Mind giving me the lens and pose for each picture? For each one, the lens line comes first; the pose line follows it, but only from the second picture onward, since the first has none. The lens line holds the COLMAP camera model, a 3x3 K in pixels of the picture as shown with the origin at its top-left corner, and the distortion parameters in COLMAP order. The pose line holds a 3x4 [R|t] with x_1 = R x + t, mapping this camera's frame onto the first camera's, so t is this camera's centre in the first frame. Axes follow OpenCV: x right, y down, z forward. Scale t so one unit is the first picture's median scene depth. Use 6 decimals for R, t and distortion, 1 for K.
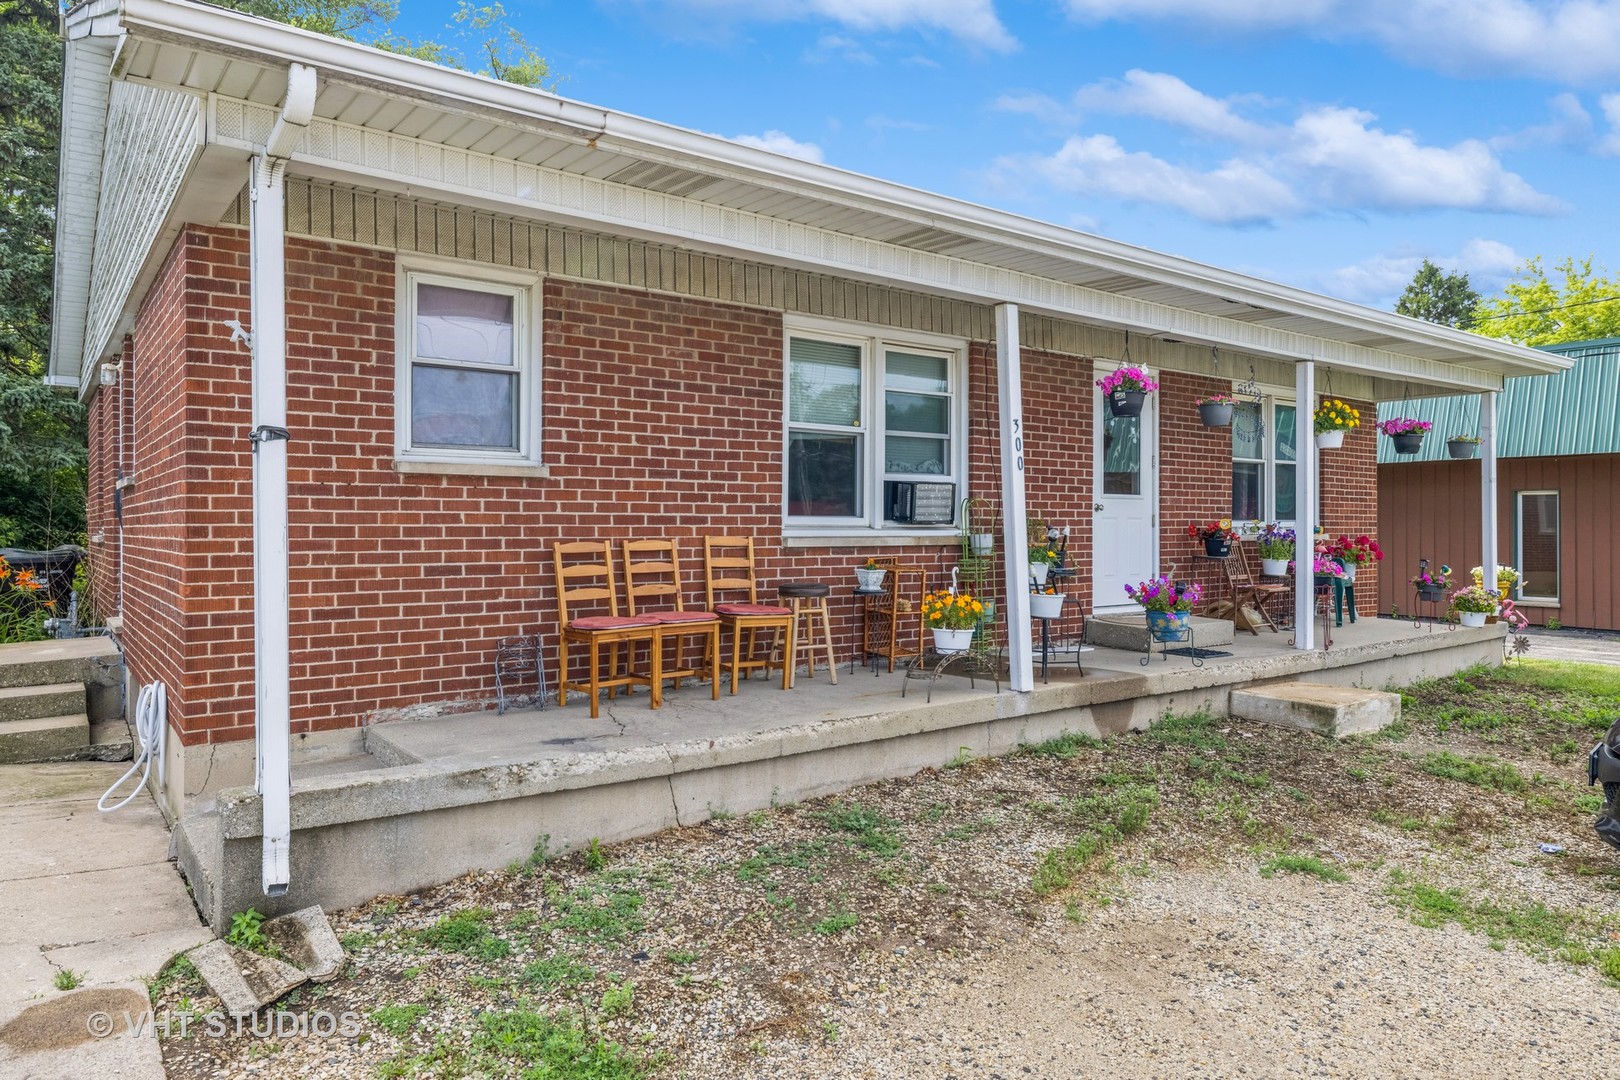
lens RADIAL K [[1042.3, 0, 806.2], [0, 1042.3, 524.5], [0, 0, 1]] dist [0.001870, 0.004488]
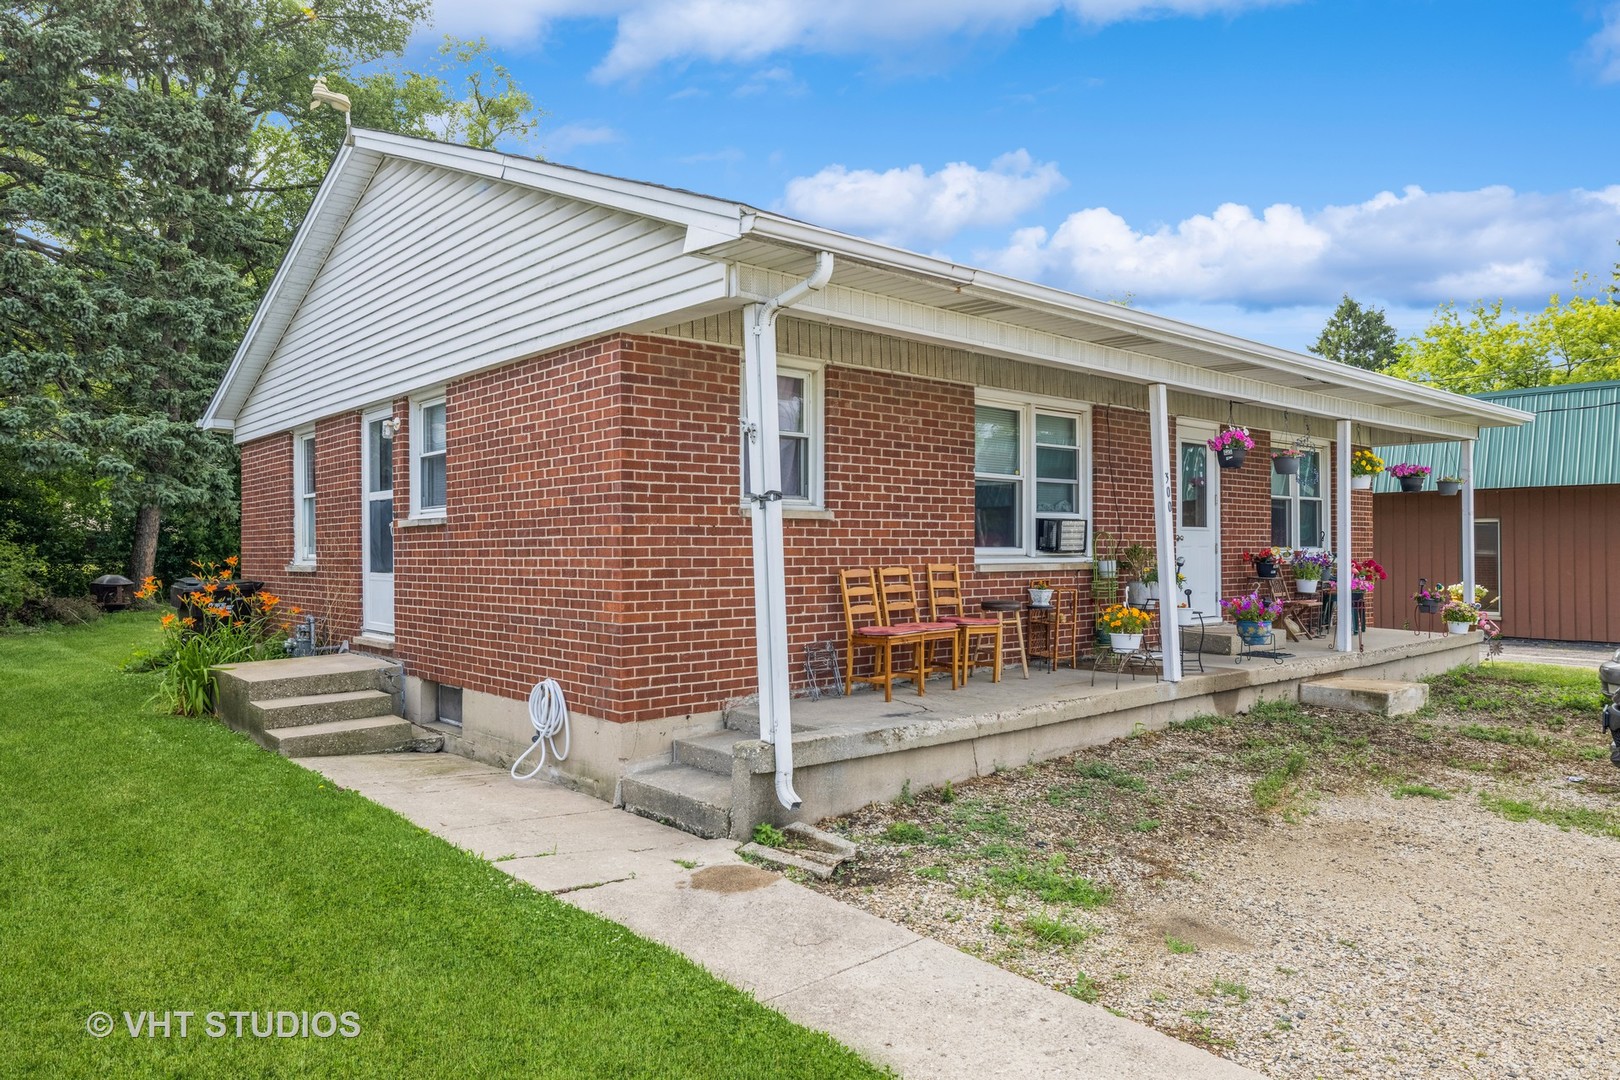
lens RADIAL K [[1068.2, 0, 812.2], [0, 1068.2, 550.9], [0, 0, 1]] dist [0.011580, -0.002178]
pose [[0.996292, -0.004599, 0.085919, -0.364776], [0.004412, 0.999987, 0.002372, -0.008654], [-0.085929, -0.001984, 0.996299, -0.302004]]
